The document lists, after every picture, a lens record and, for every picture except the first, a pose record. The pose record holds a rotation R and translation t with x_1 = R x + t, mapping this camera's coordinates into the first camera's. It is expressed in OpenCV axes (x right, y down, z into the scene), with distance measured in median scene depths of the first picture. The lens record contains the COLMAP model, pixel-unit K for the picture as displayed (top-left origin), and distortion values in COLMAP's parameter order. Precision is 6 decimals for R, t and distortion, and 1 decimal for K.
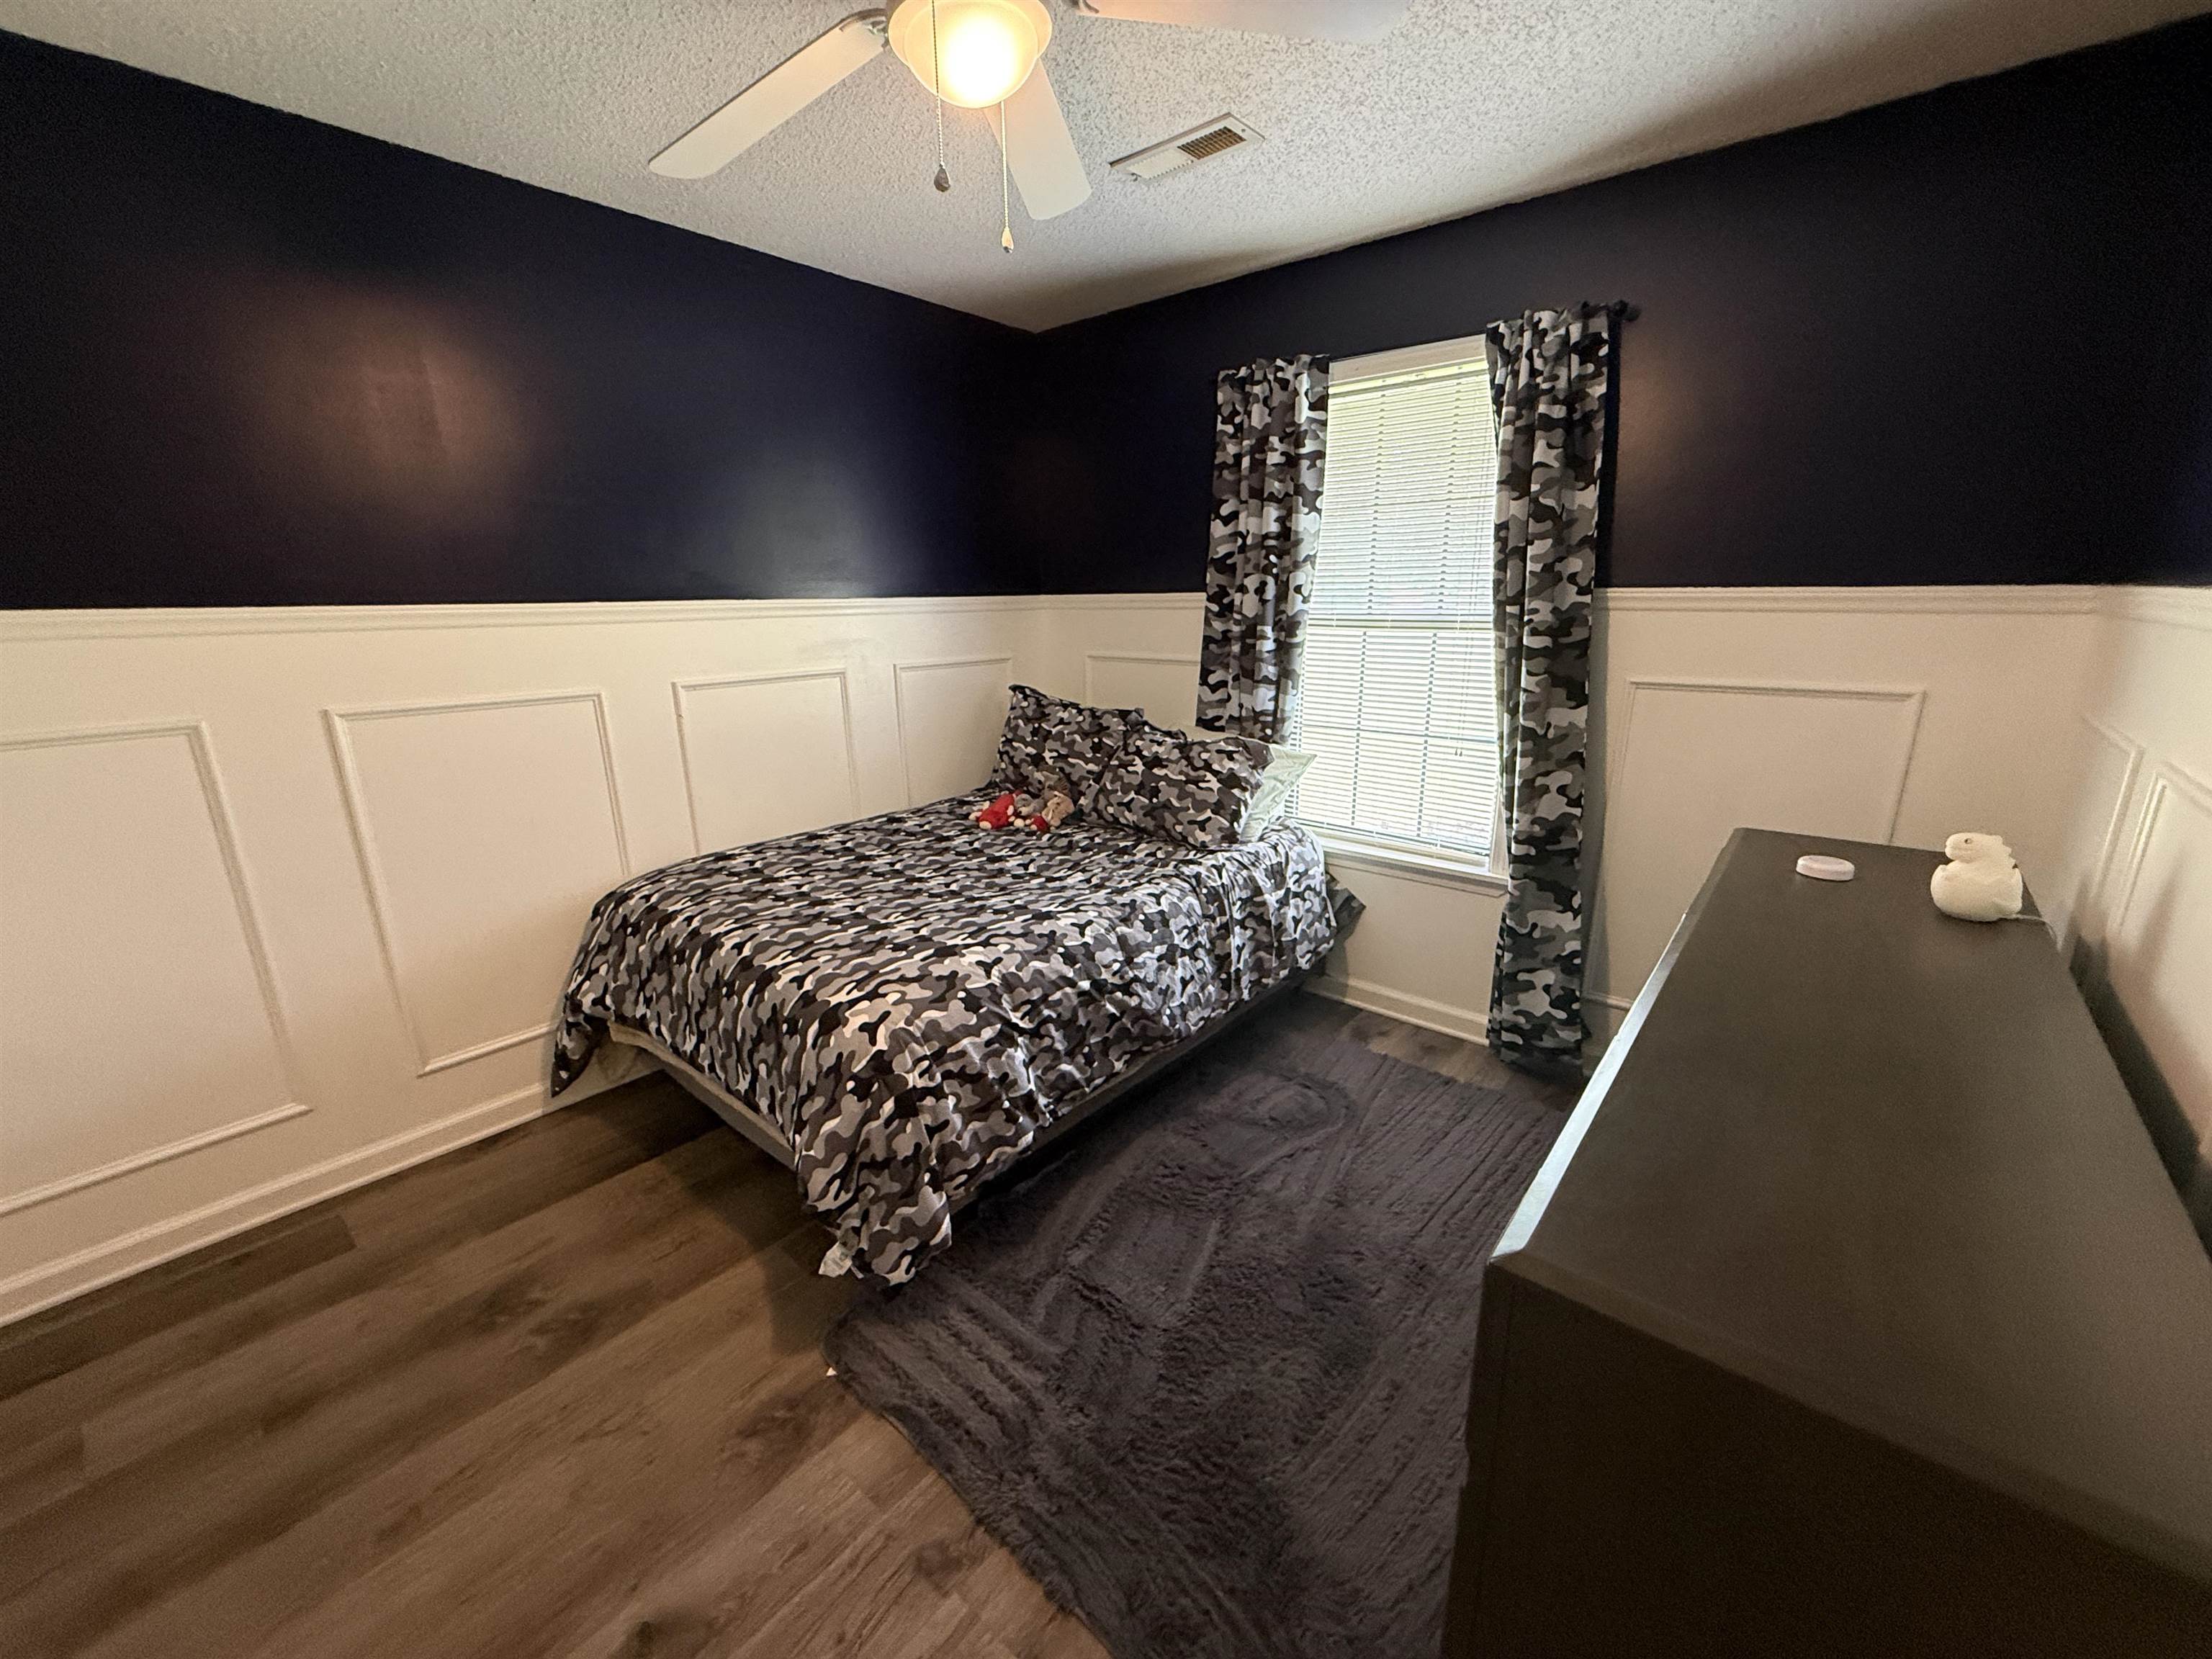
lens RADIAL K [[880.9, 0, 1094.8], [0, 880.9, 826.7], [0, 0, 1]] dist [-0.001527, -0.000202]
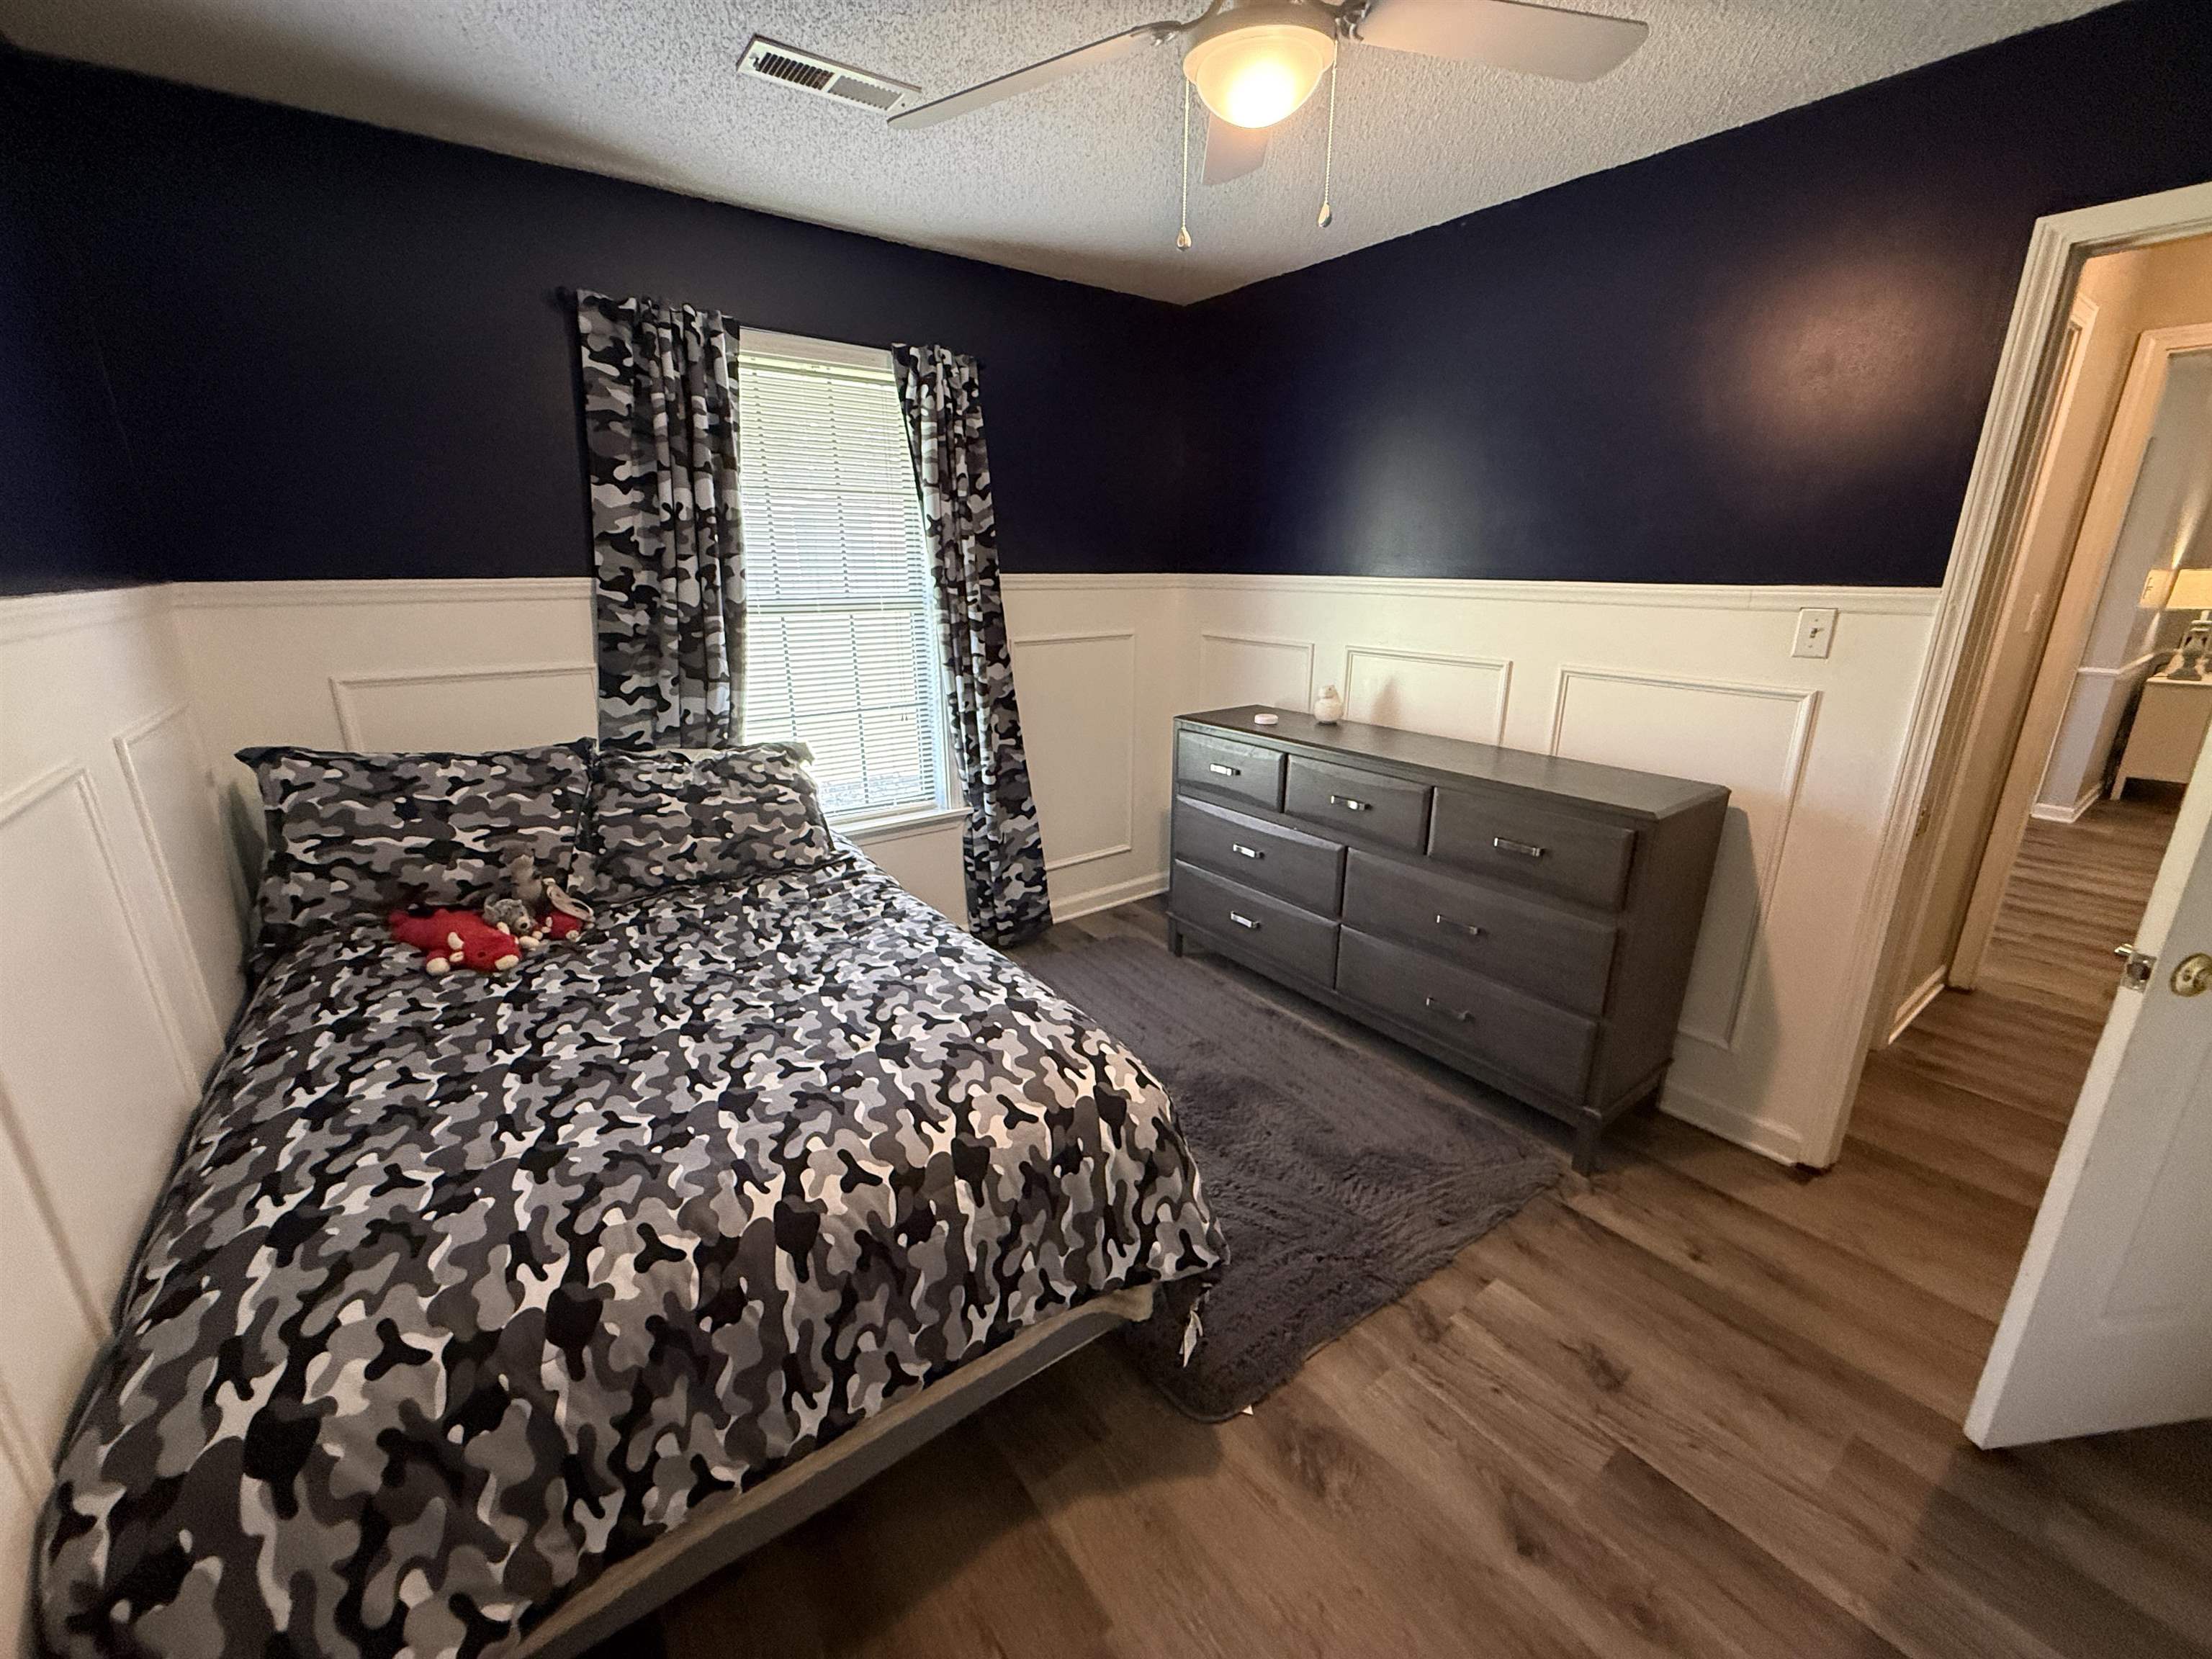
lens RADIAL K [[880.9, 0, 1095.4], [0, 880.9, 830.4], [0, 0, 1]] dist [-0.001527, -0.000202]
pose [[0.219726, -0.271055, 0.937150, -0.617420], [0.247605, 0.944665, 0.215175, -0.125370], [-0.943617, 0.184764, 0.274682, 0.456896]]
